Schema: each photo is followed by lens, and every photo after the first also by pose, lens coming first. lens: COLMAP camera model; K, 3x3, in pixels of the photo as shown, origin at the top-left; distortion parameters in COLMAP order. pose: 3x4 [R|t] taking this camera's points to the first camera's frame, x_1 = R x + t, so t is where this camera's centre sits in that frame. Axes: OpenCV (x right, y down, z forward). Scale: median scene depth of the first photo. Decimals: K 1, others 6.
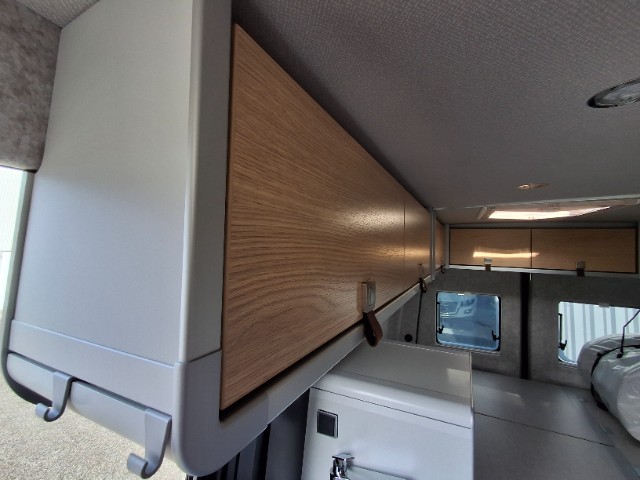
lens RADIAL K [[293.3, 0, 322.2], [0, 293.3, 235.6], [0, 0, 1]] dist [0.002641, 0.000496]
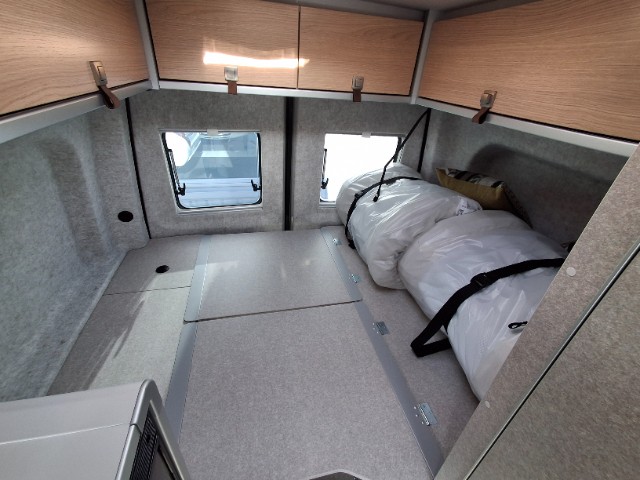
lens RADIAL K [[293.3, 0, 322.2], [0, 293.3, 235.6], [0, 0, 1]] dist [0.002641, 0.000496]
pose [[0.768761, -0.297193, 0.566289, 0.287086], [-0.080208, 0.833672, 0.546404, 0.026531], [-0.634487, -0.465475, 0.617057, 0.411932]]
